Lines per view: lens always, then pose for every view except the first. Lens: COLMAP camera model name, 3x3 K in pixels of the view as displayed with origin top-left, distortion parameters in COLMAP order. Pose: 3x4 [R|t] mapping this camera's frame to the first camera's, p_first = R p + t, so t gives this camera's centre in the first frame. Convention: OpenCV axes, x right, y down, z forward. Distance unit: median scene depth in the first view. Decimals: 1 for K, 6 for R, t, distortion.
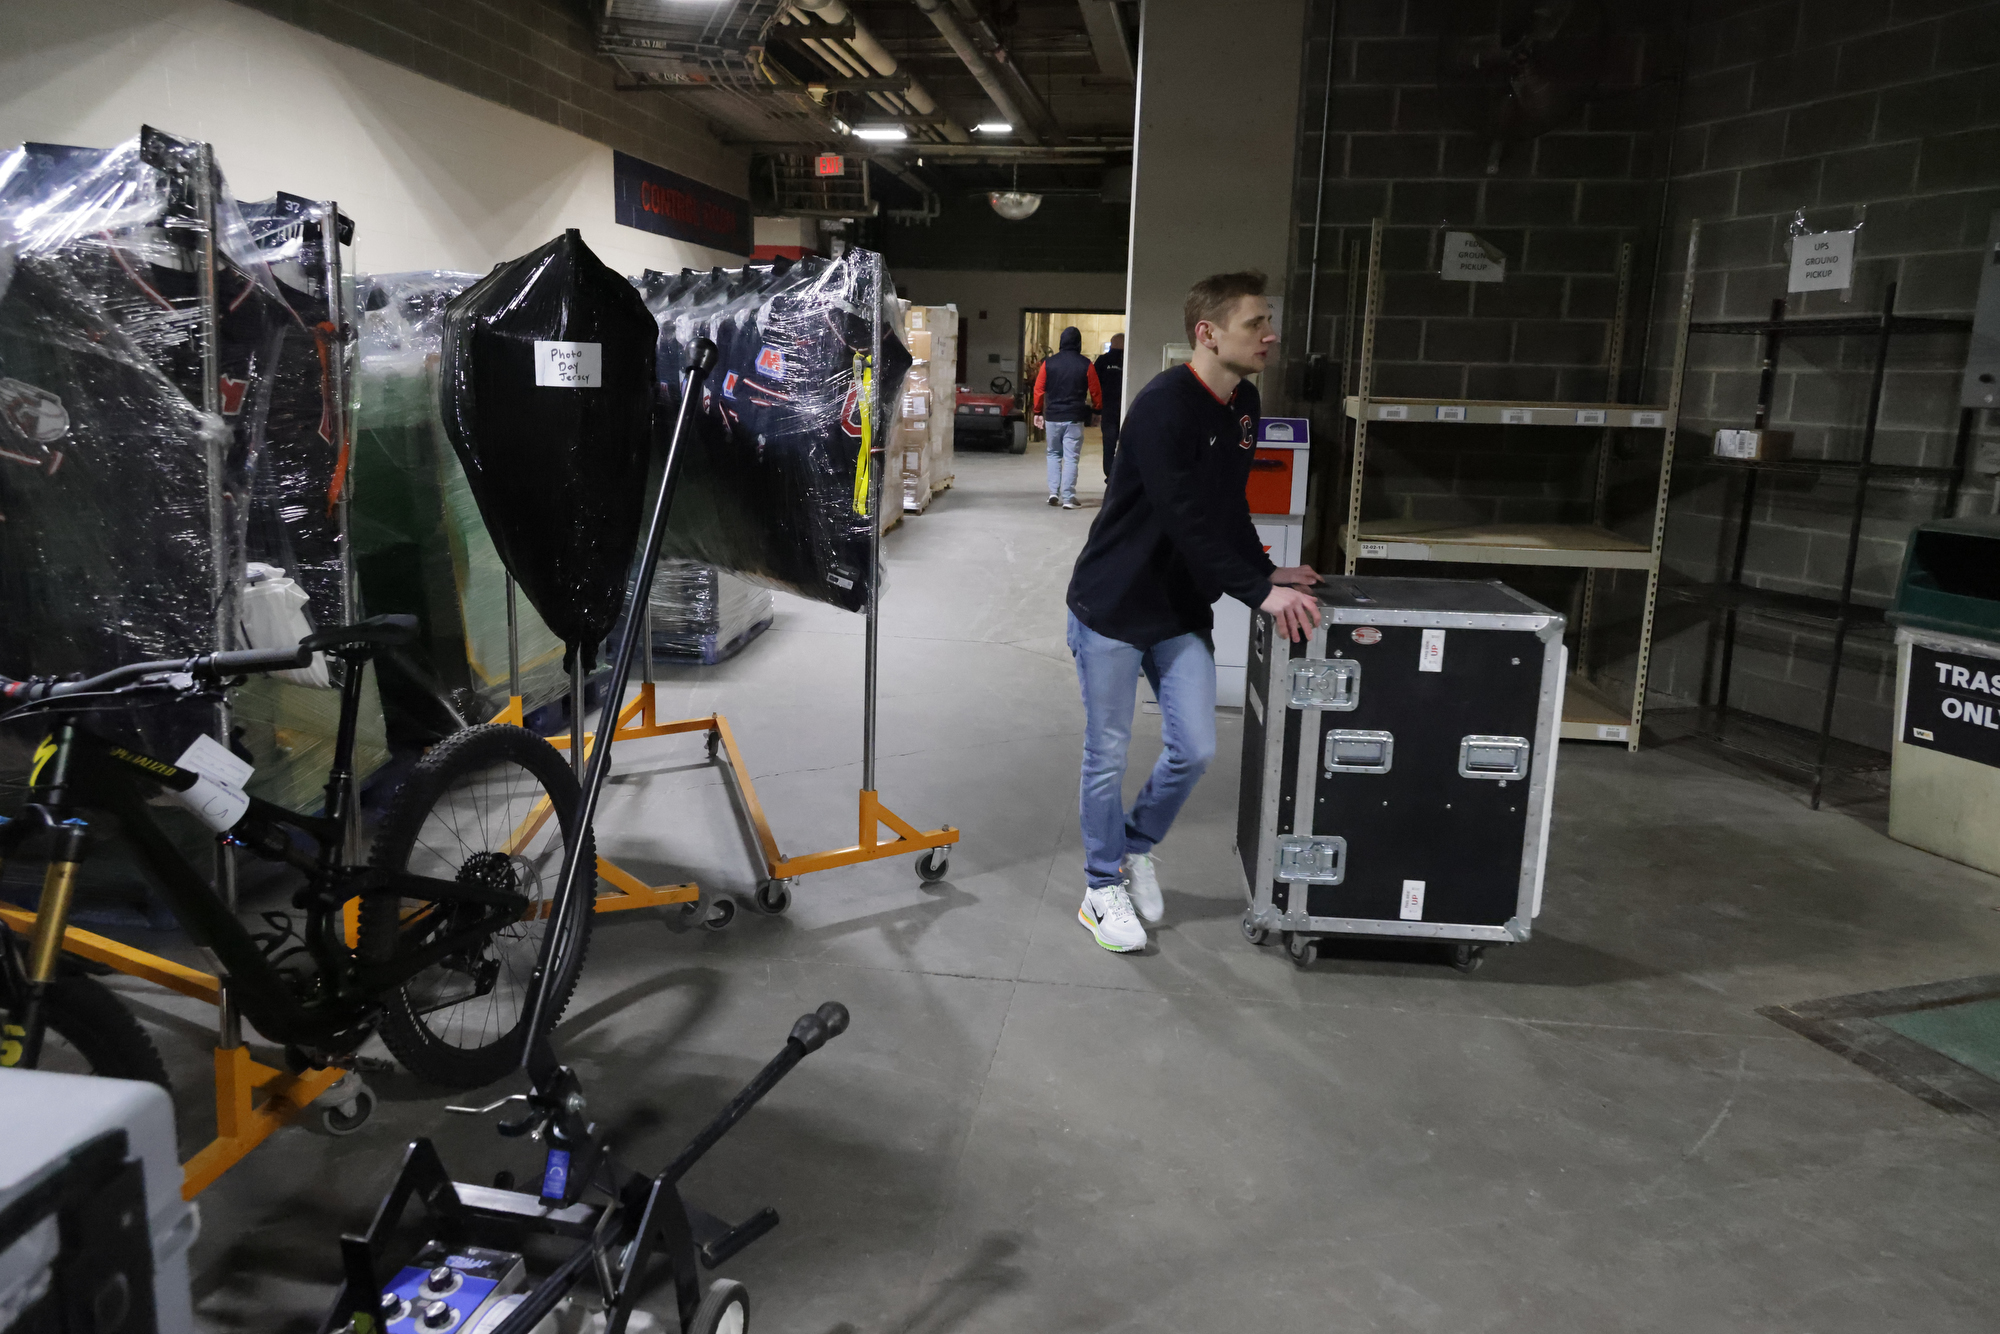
lens RADIAL K [[1372.6, 0, 984.2], [0, 1372.6, 659.5], [0, 0, 1]] dist [0.015254, 0.003016]
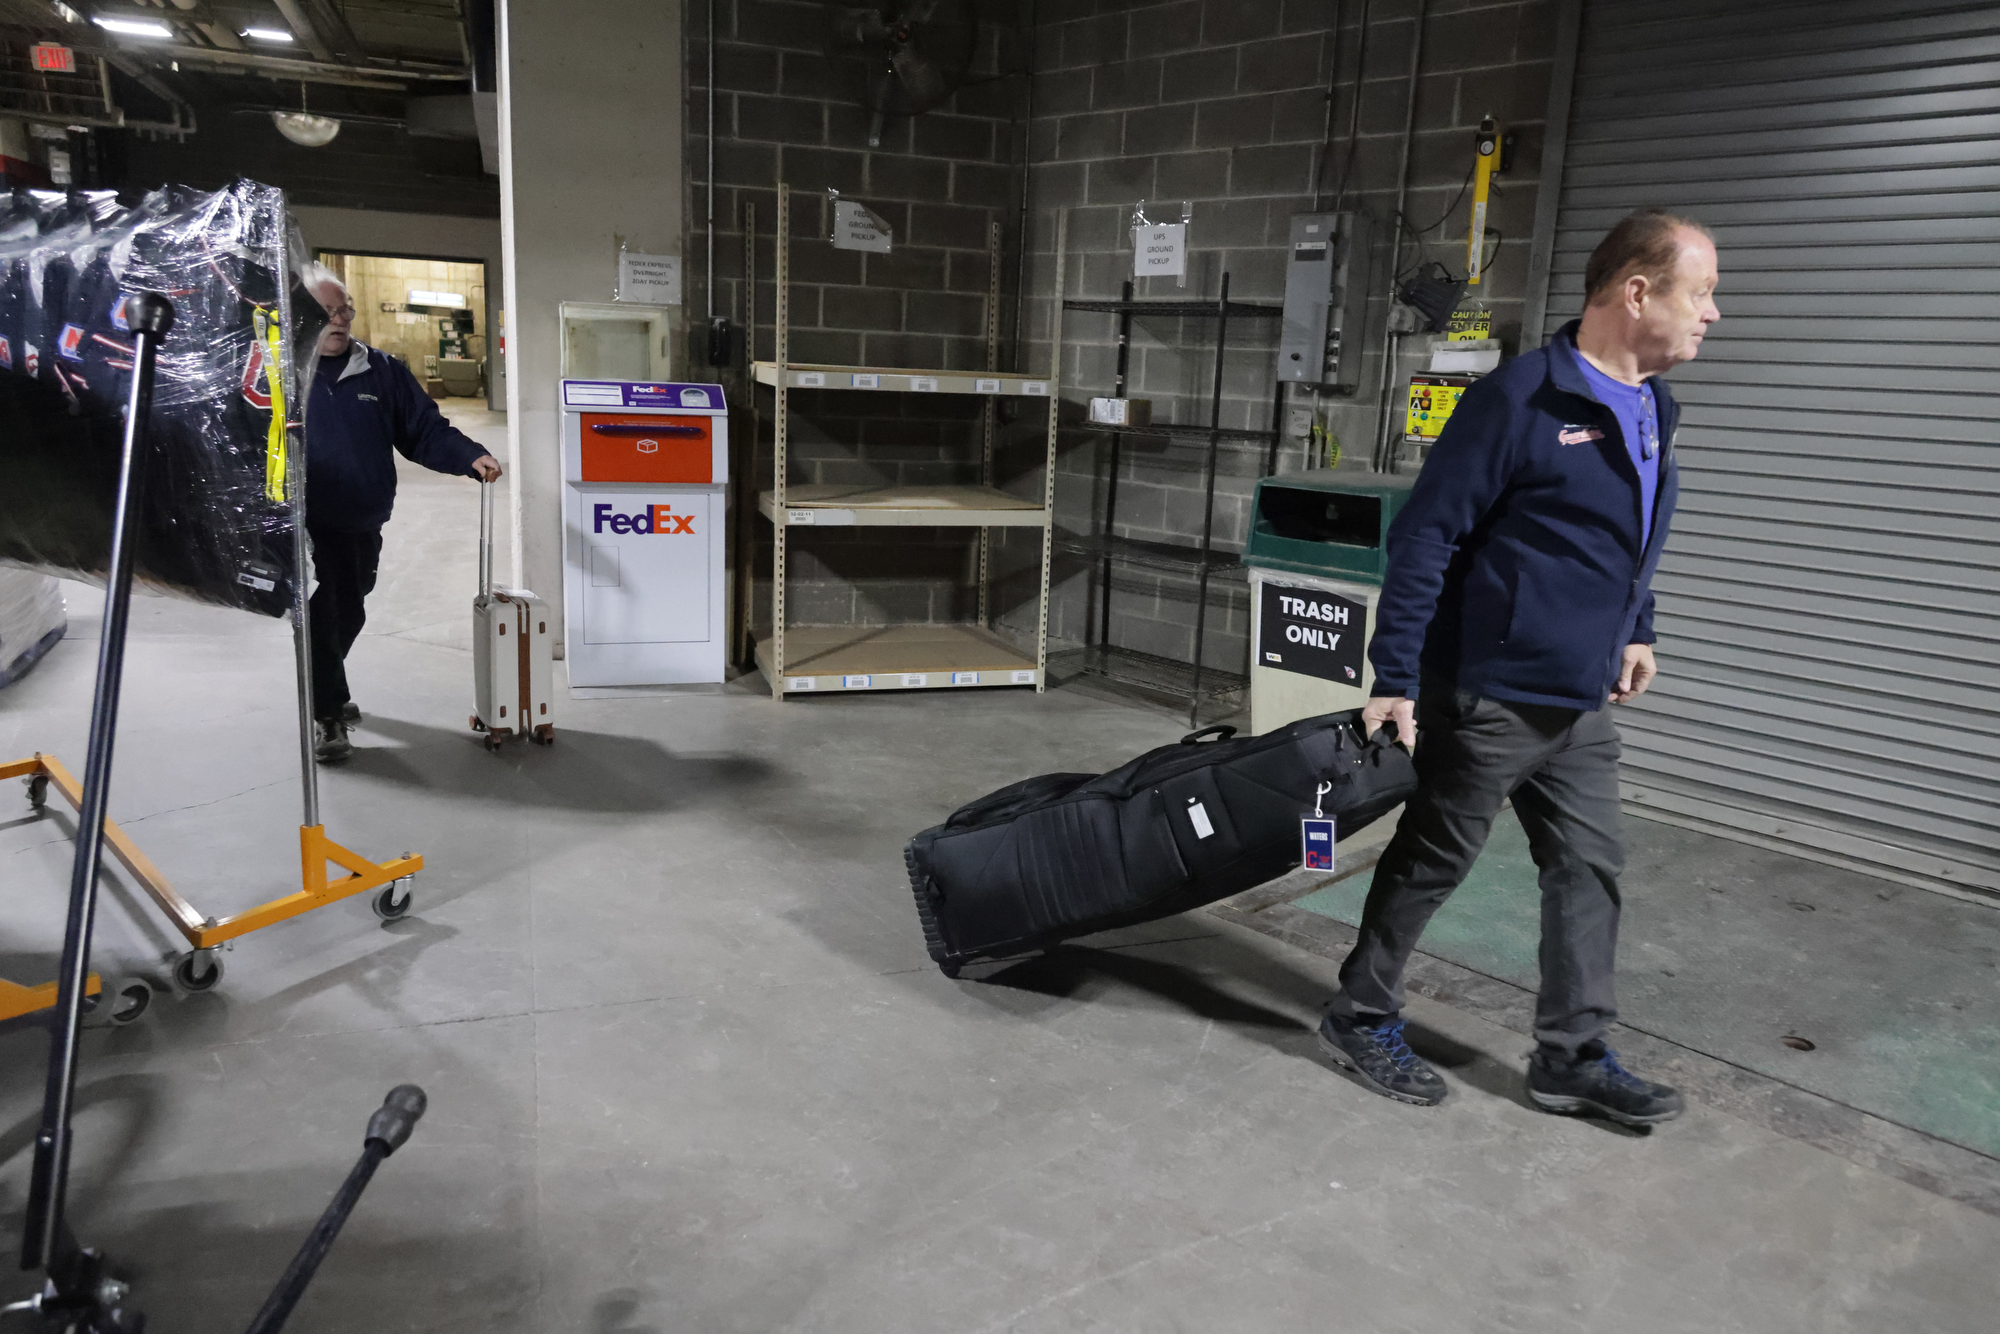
lens RADIAL K [[1399.4, 0, 963.1], [0, 1399.4, 659.0], [0, 0, 1]] dist [0.027206, -0.001849]
pose [[0.894172, -0.082404, 0.440075, -0.091204], [0.070952, 0.996576, 0.042446, -0.014612], [-0.442066, -0.006730, 0.896957, 0.037359]]
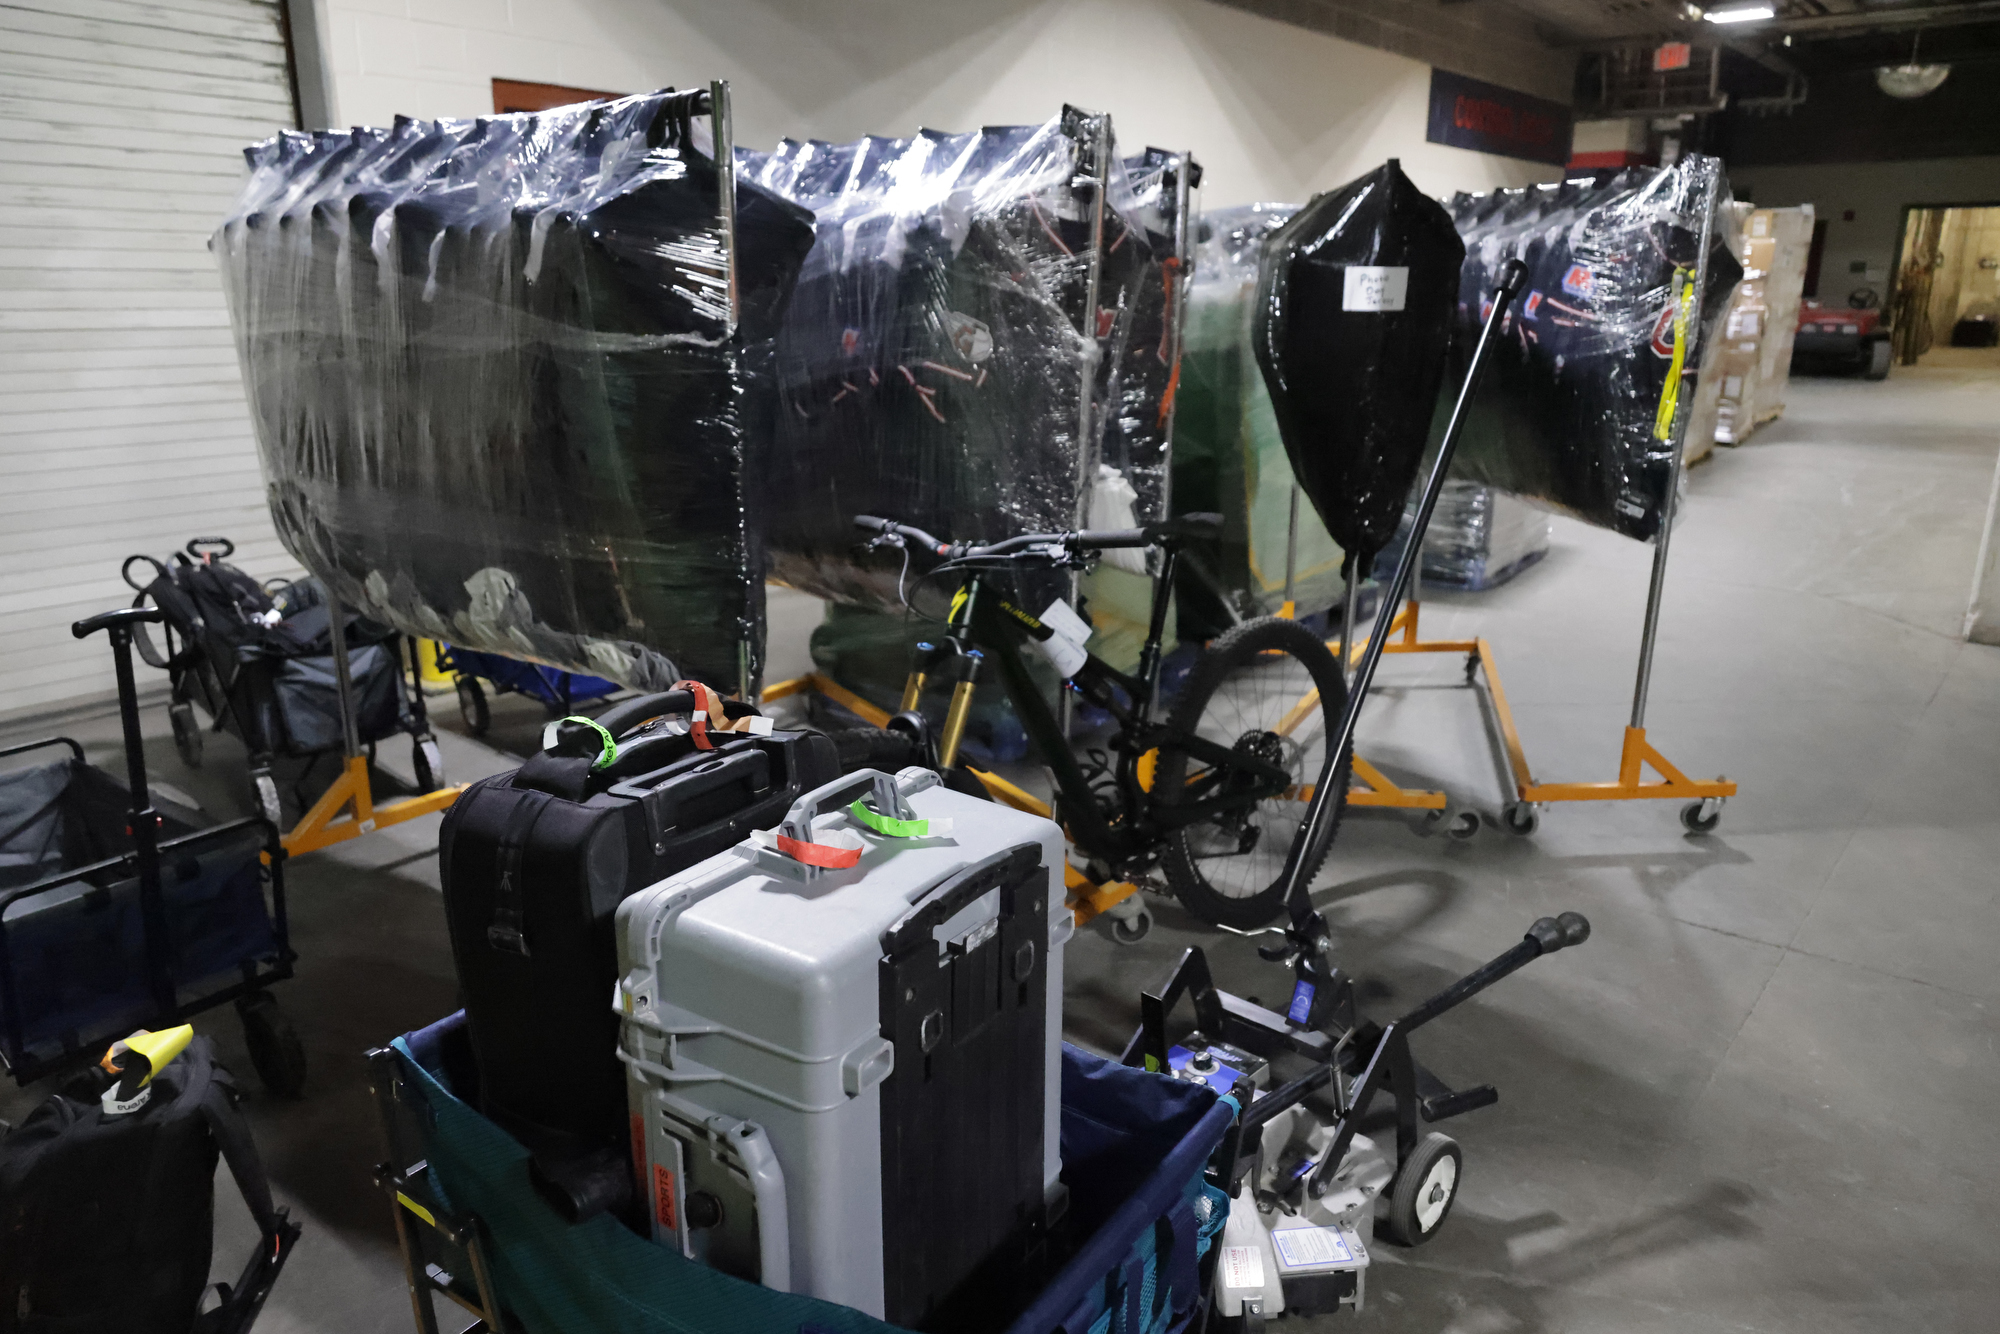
lens RADIAL K [[1371.4, 0, 997.1], [0, 1371.4, 664.5], [0, 0, 1]] dist [0.009582, -0.000821]
pose [[0.859893, 0.110921, -0.498277, 0.005571], [-0.082511, 0.993473, 0.078765, 0.011147], [0.503761, -0.026616, 0.863433, -0.055345]]
